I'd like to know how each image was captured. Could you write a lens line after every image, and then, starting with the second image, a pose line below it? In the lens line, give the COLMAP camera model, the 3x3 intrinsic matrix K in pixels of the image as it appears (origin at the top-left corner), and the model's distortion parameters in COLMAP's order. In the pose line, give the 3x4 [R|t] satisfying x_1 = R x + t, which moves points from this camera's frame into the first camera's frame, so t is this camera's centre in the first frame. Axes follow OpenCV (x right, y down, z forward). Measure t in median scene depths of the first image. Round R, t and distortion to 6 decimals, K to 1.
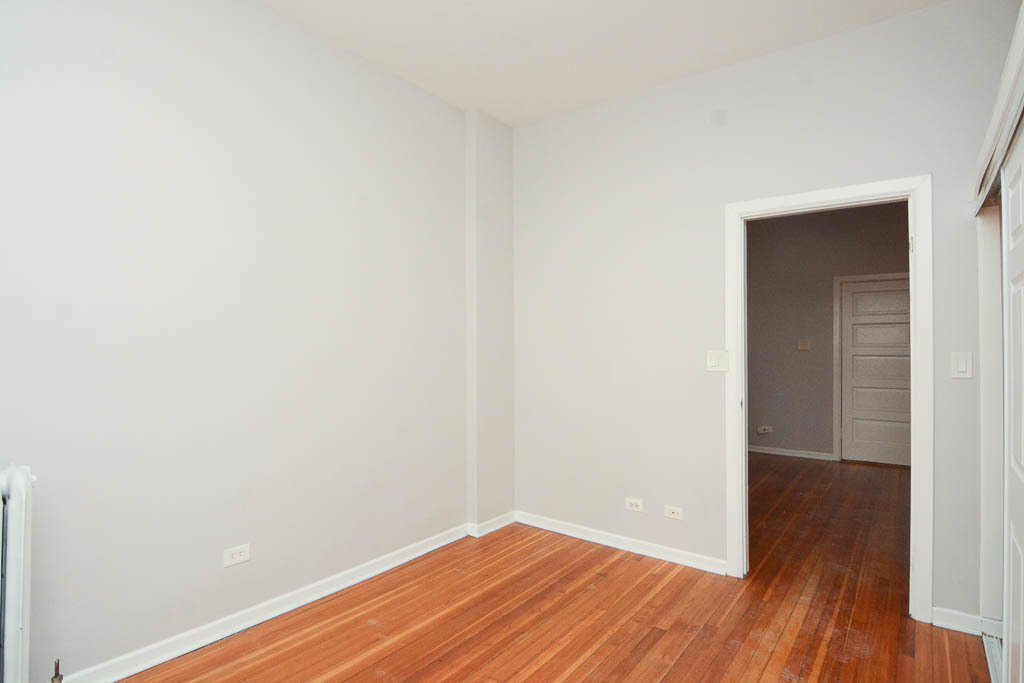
lens RADIAL K [[528.7, 0, 512.9], [0, 528.7, 343.3], [0, 0, 1]] dist [-0.003134, -0.006480]
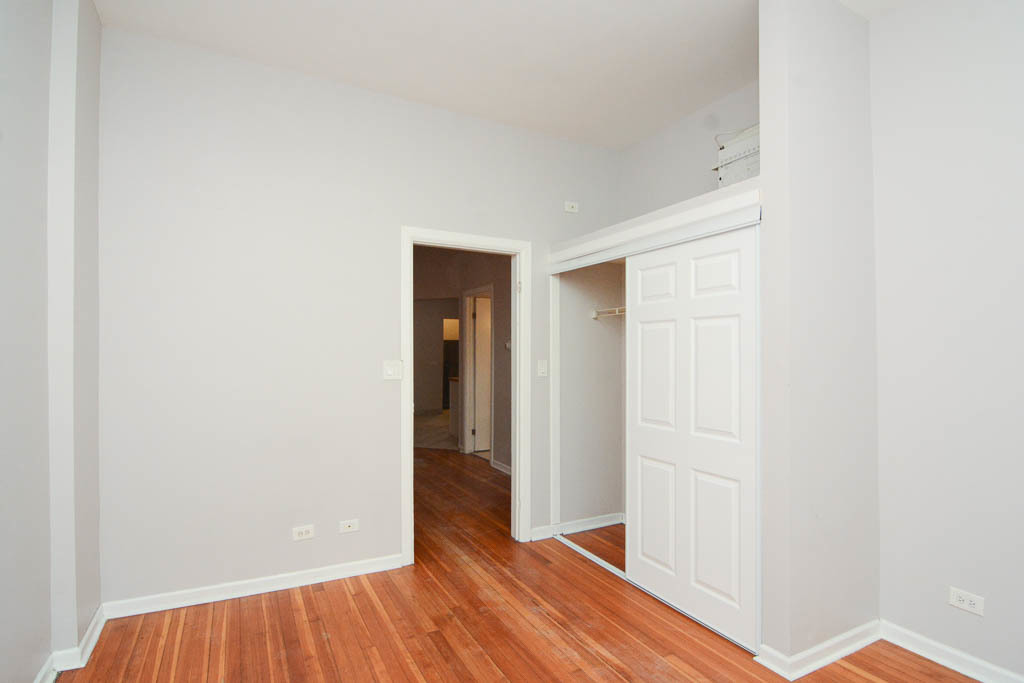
lens RADIAL K [[510.8, 0, 484.4], [0, 510.8, 349.8], [0, 0, 1]] dist [-0.005047, -0.008214]
pose [[0.433889, 0.008341, 0.900928, -0.473878], [-0.012048, 0.999921, -0.003455, -0.005391], [-0.900886, -0.009356, 0.433955, 0.397096]]
